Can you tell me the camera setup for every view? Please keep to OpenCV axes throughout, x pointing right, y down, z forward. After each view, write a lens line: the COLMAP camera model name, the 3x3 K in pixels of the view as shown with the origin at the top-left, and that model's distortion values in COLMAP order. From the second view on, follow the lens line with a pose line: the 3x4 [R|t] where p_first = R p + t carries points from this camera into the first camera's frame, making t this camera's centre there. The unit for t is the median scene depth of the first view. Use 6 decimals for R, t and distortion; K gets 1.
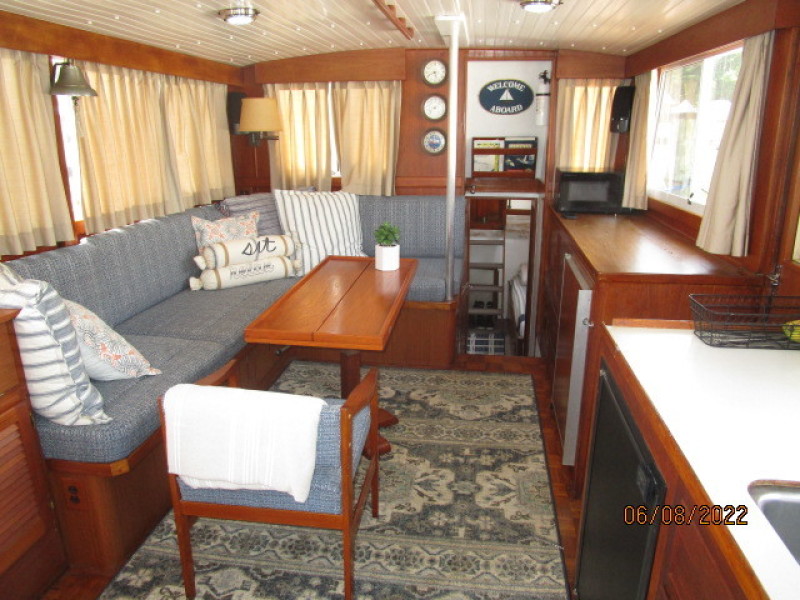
lens RADIAL K [[569.0, 0, 397.4], [0, 569.0, 298.3], [0, 0, 1]] dist [-0.035794, 0.019788]
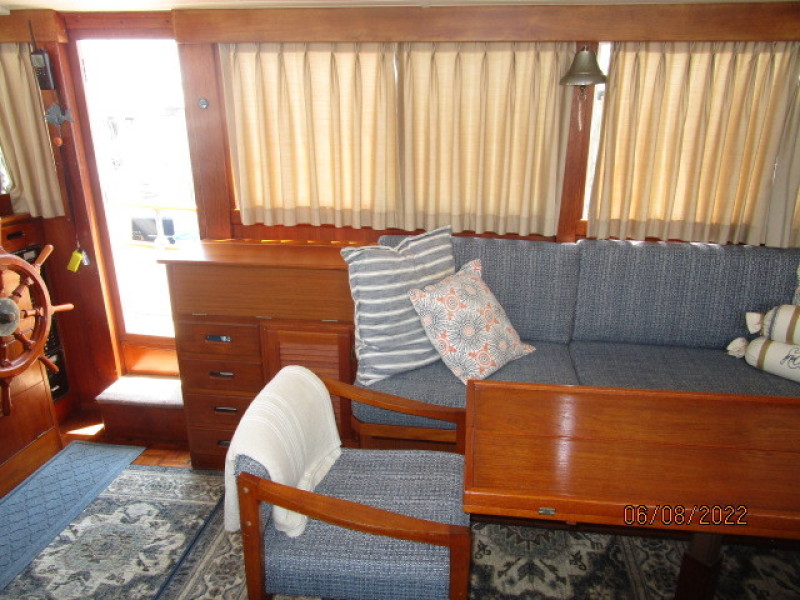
lens RADIAL K [[569.0, 0, 391.8], [0, 569.0, 294.7], [0, 0, 1]] dist [-0.035794, 0.019788]
pose [[0.001369, 0.302869, -0.953031, 0.304654], [-0.294198, 0.910977, 0.289082, -0.171188], [0.955744, 0.279984, 0.090350, 0.546429]]
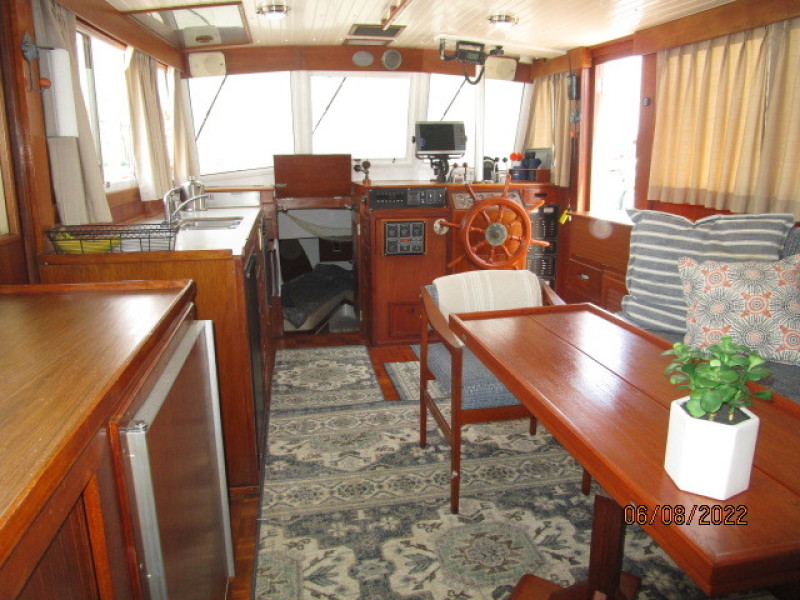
lens RADIAL K [[569.0, 0, 397.4], [0, 569.0, 296.6], [0, 0, 1]] dist [-0.035794, 0.019788]
pose [[-0.944293, 0.092330, -0.315890, 0.230335], [-0.085124, 0.858656, 0.505434, -0.281770], [0.317907, 0.504168, -0.802963, 1.139966]]
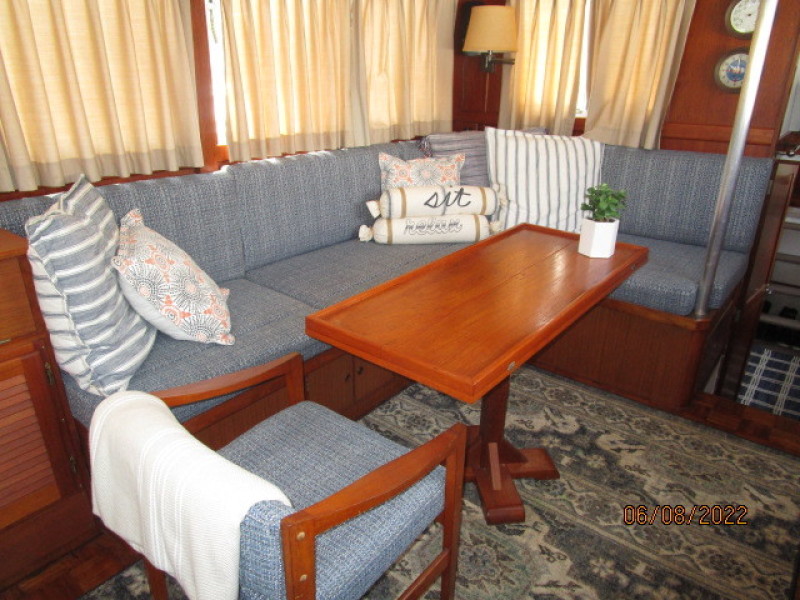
lens RADIAL K [[569.0, 0, 398.2], [0, 569.0, 300.2], [0, 0, 1]] dist [-0.035794, 0.019788]
pose [[0.859529, 0.206437, -0.467540, 0.108491], [-0.159924, 0.977493, 0.137596, -0.056340], [0.485421, -0.043497, 0.873198, 0.300582]]
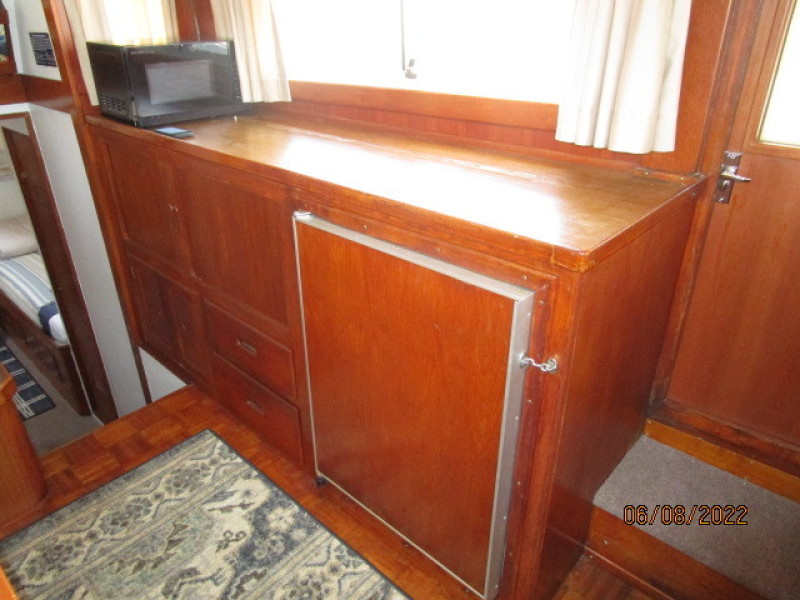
lens RADIAL K [[569.0, 0, 394.6], [0, 569.0, 299.6], [0, 0, 1]] dist [-0.035794, 0.019788]
pose [[0.562942, -0.376120, 0.735956, -0.026824], [0.243978, 0.926394, 0.286824, -0.114397], [-0.789665, 0.018091, 0.613271, 0.586980]]
